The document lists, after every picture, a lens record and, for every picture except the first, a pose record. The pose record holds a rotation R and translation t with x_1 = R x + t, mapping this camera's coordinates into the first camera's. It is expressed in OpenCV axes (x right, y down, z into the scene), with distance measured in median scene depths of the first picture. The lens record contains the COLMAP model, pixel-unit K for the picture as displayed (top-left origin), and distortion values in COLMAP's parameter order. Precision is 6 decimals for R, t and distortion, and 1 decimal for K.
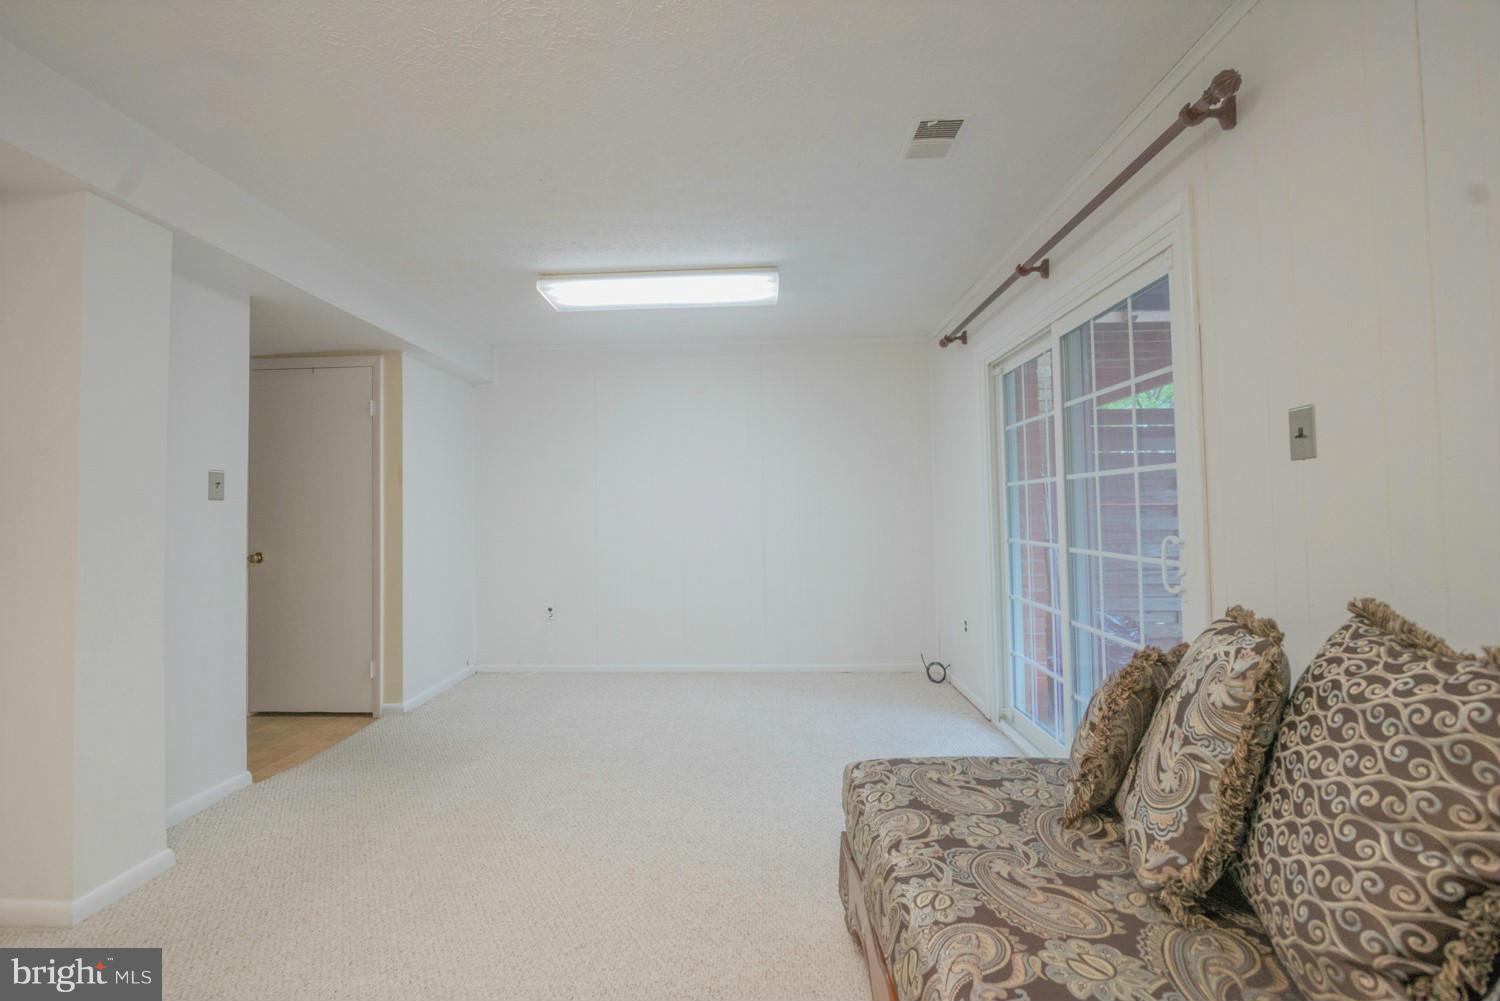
lens RADIAL K [[727.7, 0, 676.6], [0, 727.7, 498.1], [0, 0, 1]] dist [-0.002519, 0.000382]
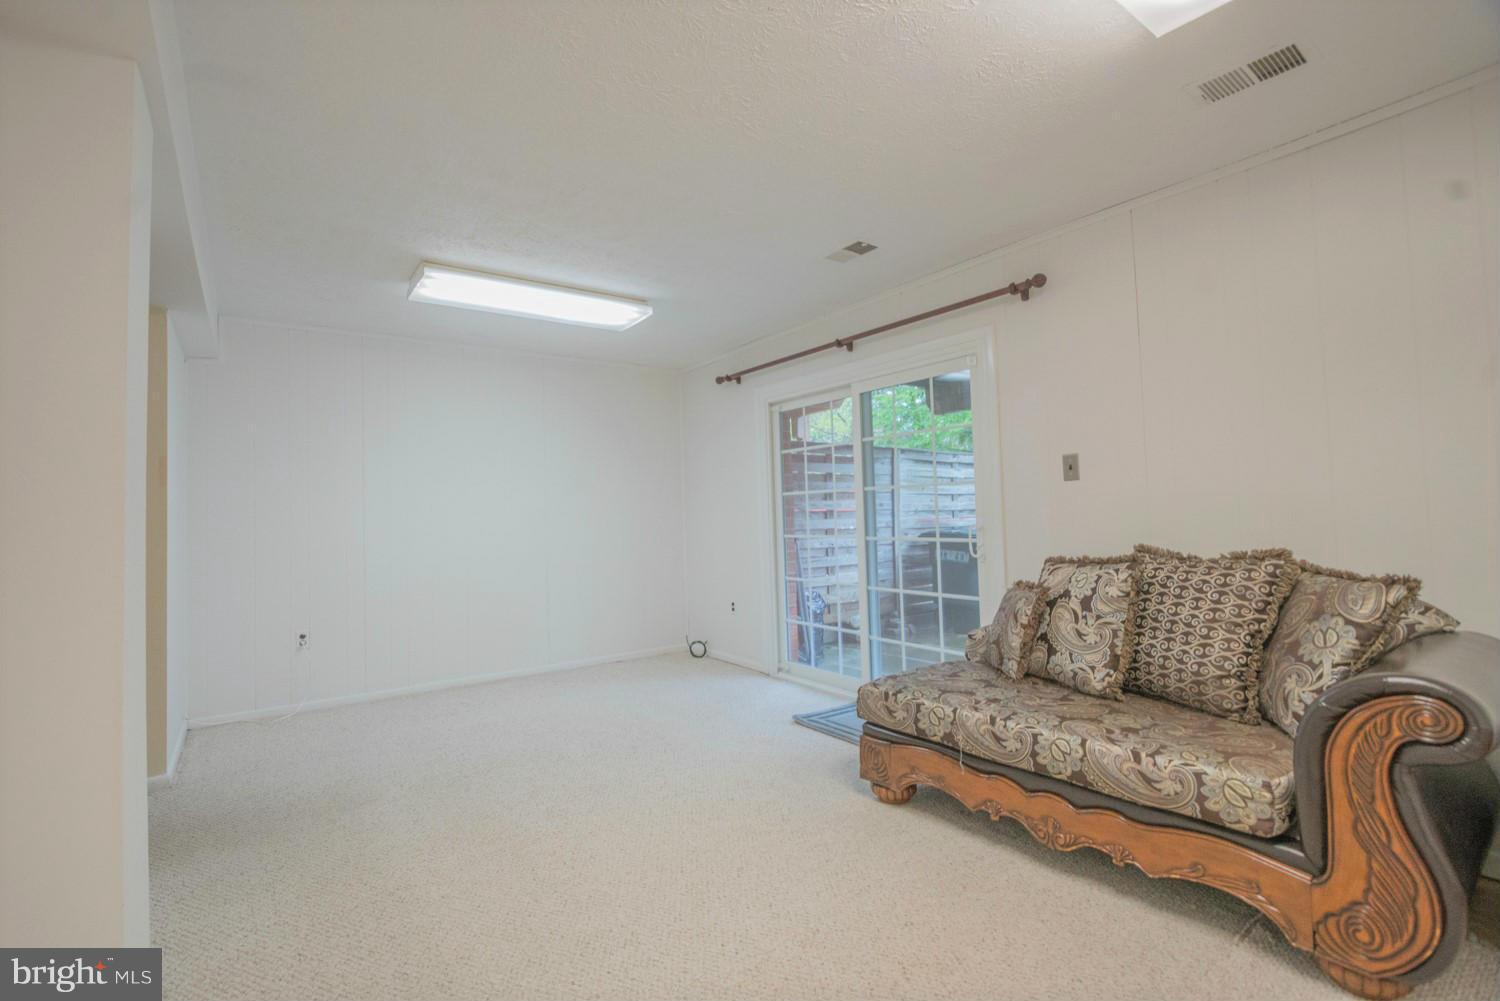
lens RADIAL K [[720.9, 0, 747.7], [0, 720.9, 499.5], [0, 0, 1]] dist [-0.015142, 0.000172]
pose [[0.752892, 0.008988, 0.658083, -1.418009], [0.002159, 0.999868, -0.016126, 0.036247], [-0.658141, 0.013562, 0.752773, 0.134850]]
